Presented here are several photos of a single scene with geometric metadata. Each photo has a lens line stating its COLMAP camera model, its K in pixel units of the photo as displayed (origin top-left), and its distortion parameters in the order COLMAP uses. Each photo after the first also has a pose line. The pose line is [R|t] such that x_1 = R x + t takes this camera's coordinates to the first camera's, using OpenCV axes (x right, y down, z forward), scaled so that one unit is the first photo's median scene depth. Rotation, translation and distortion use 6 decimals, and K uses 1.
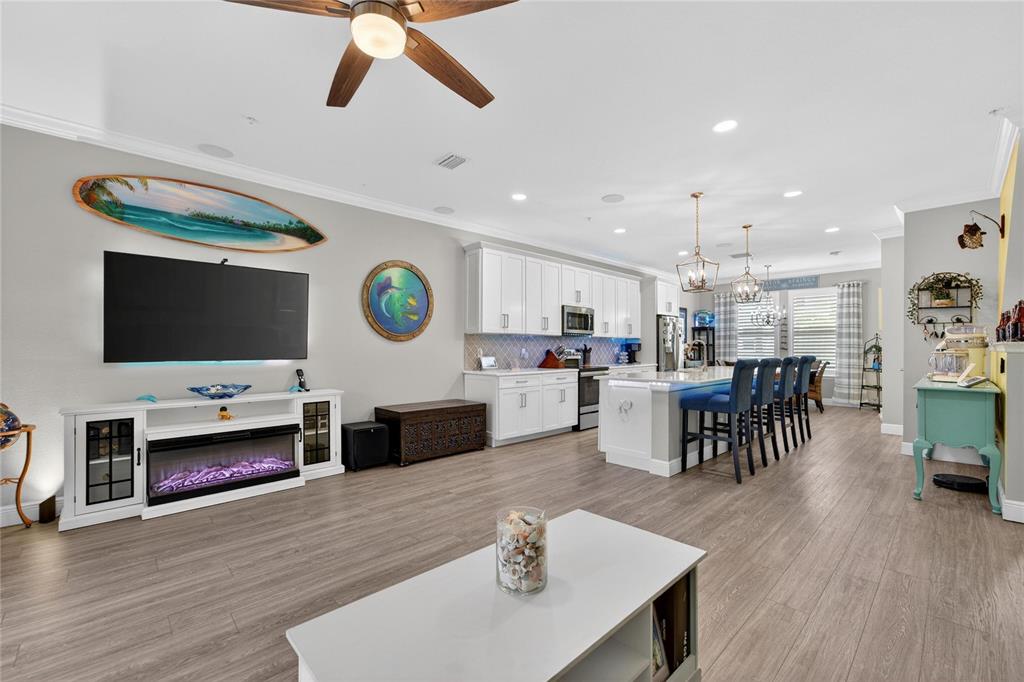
lens RADIAL K [[419.7, 0, 508.0], [0, 419.7, 350.8], [0, 0, 1]] dist [-0.009609, 0.002912]
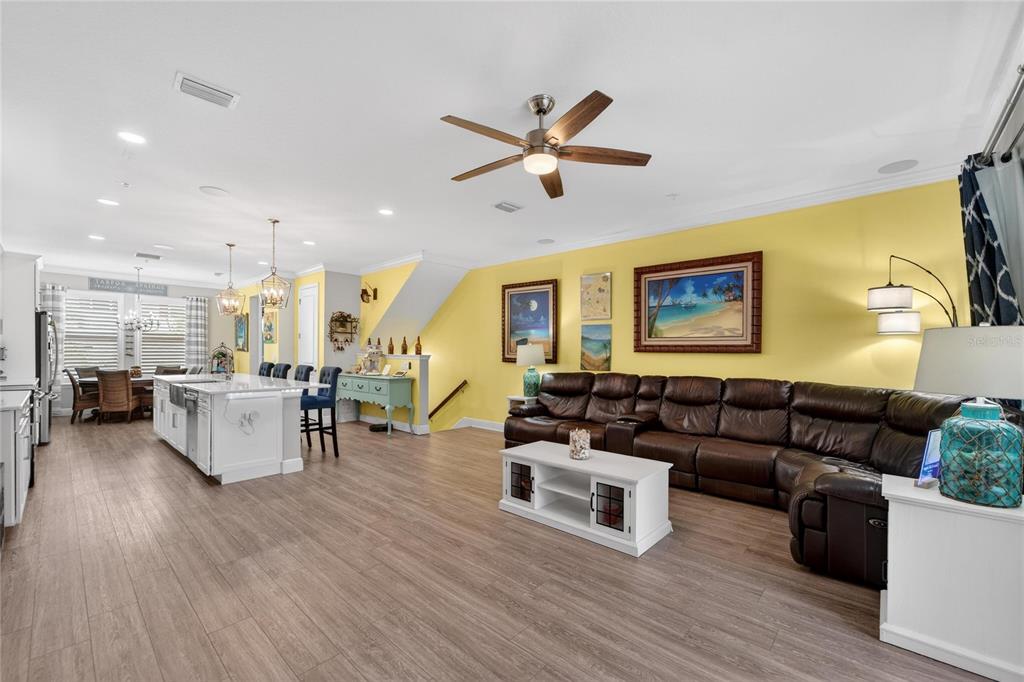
lens RADIAL K [[419.7, 0, 500.2], [0, 419.7, 355.4], [0, 0, 1]] dist [-0.009609, 0.002912]
pose [[-0.049091, -0.003480, 0.998788, -0.511696], [0.000677, 0.999994, 0.003517, -0.011915], [-0.998794, 0.000849, -0.049088, 0.334289]]
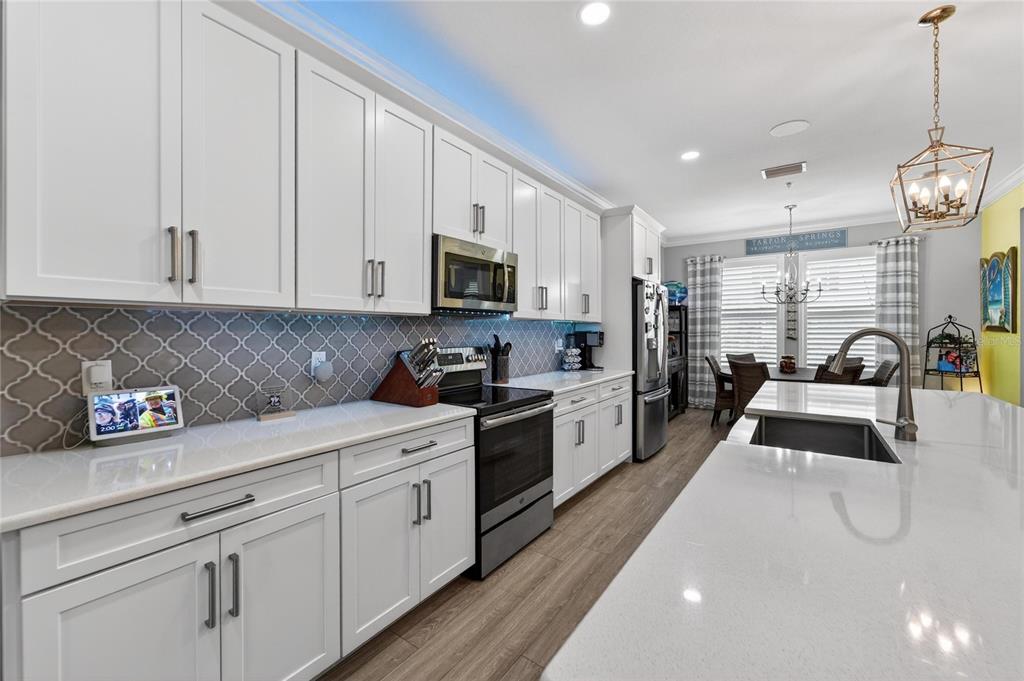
lens RADIAL K [[419.7, 0, 503.0], [0, 419.7, 335.6], [0, 0, 1]] dist [-0.009609, 0.002912]
pose [[0.984732, -0.002192, 0.174063, 0.132791], [0.001492, 0.999990, 0.004152, -0.020419], [-0.174070, -0.003829, 0.984726, 0.662343]]
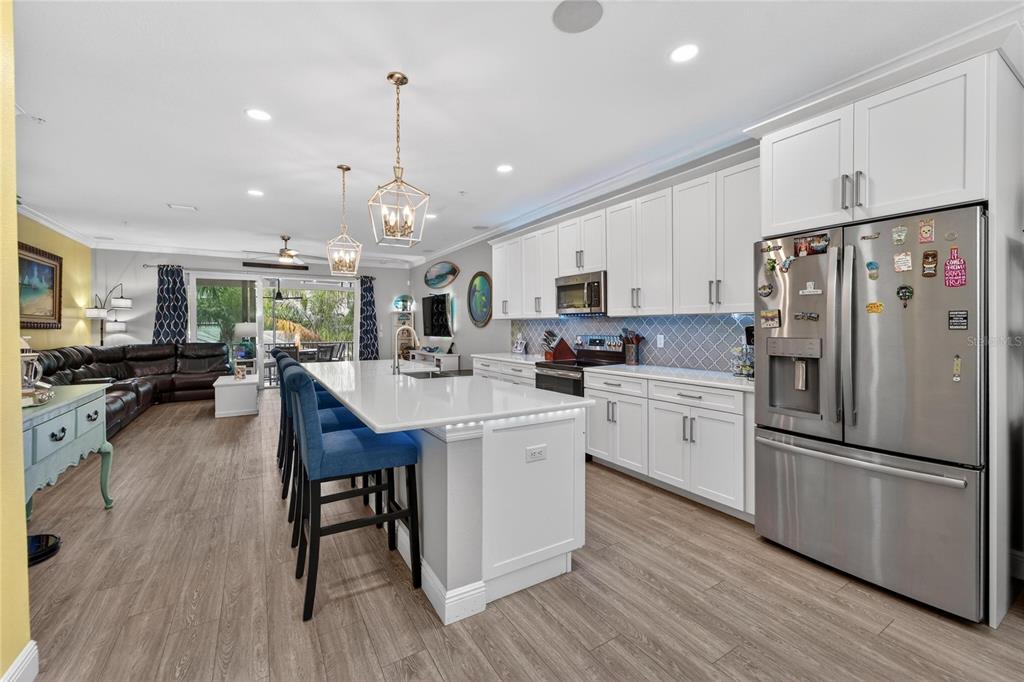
lens RADIAL K [[419.7, 0, 505.1], [0, 419.7, 331.6], [0, 0, 1]] dist [-0.009609, 0.002912]
pose [[-0.218522, 0.014129, -0.975730, 0.929110], [-0.002434, 0.999884, 0.015024, -0.024154], [0.975829, 0.005658, -0.218462, 1.130549]]
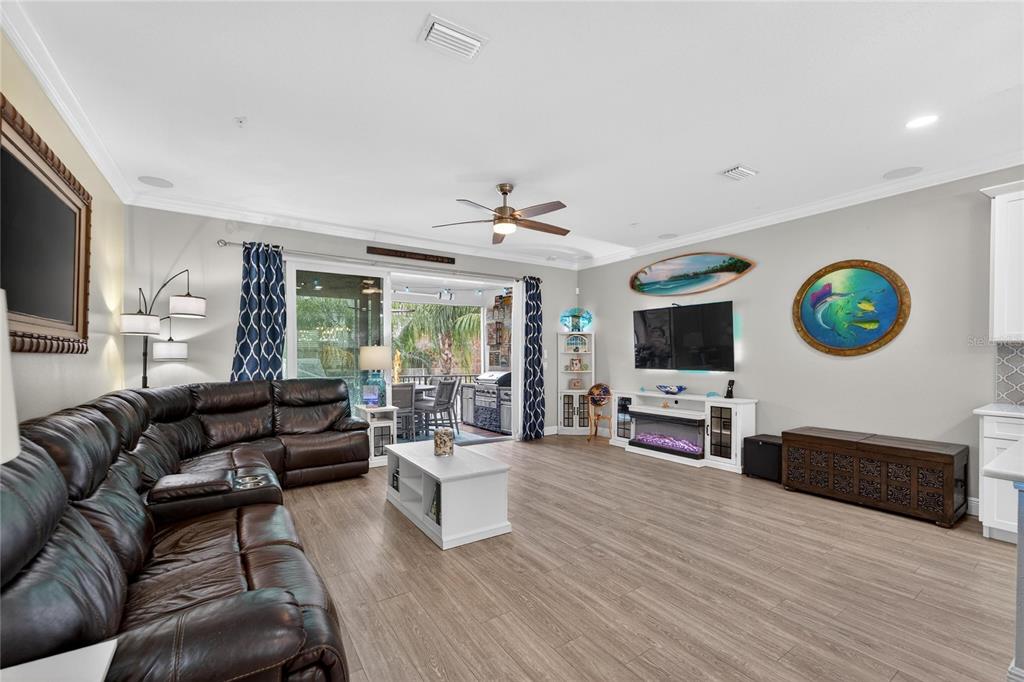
lens RADIAL K [[424.9, 0, 513.6], [0, 424.9, 361.9], [0, 0, 1]] dist [-0.030498, 0.001195]
pose [[-0.160681, 0.015294, -0.986888, 0.549945], [-0.009743, 0.999807, 0.017081, -0.015606], [0.986958, 0.012360, -0.160501, 0.389065]]
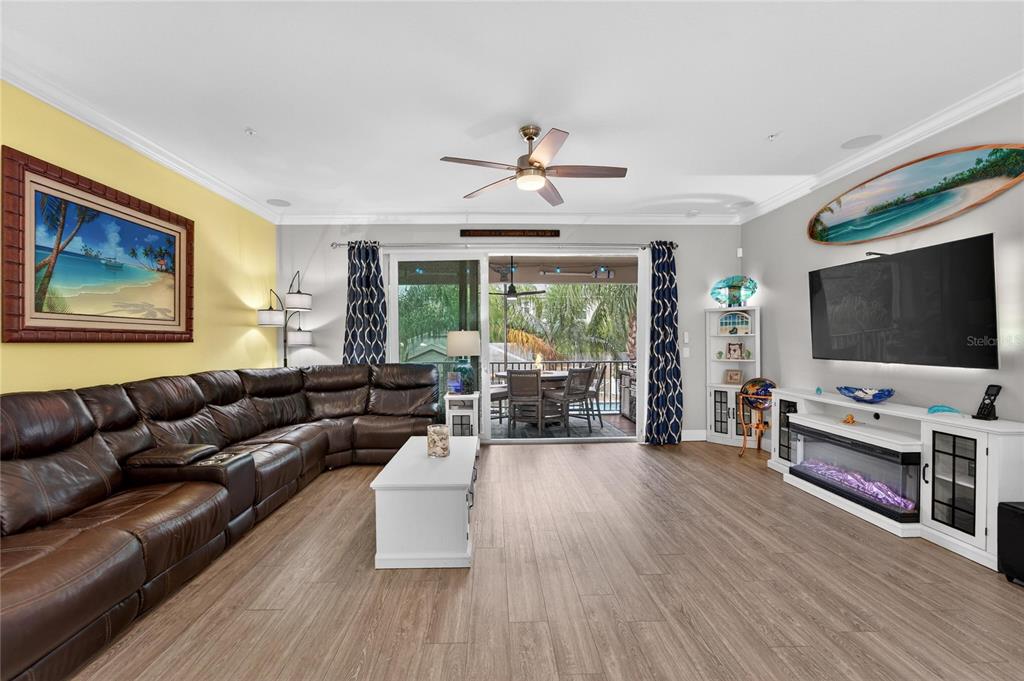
lens RADIAL K [[419.7, 0, 502.7], [0, 419.7, 350.0], [0, 0, 1]] dist [-0.009609, 0.002912]
pose [[-0.668829, 0.023197, -0.743054, 0.320147], [0.000407, 0.999524, 0.030837, -0.019459], [0.743416, 0.020323, -0.668520, 0.589513]]
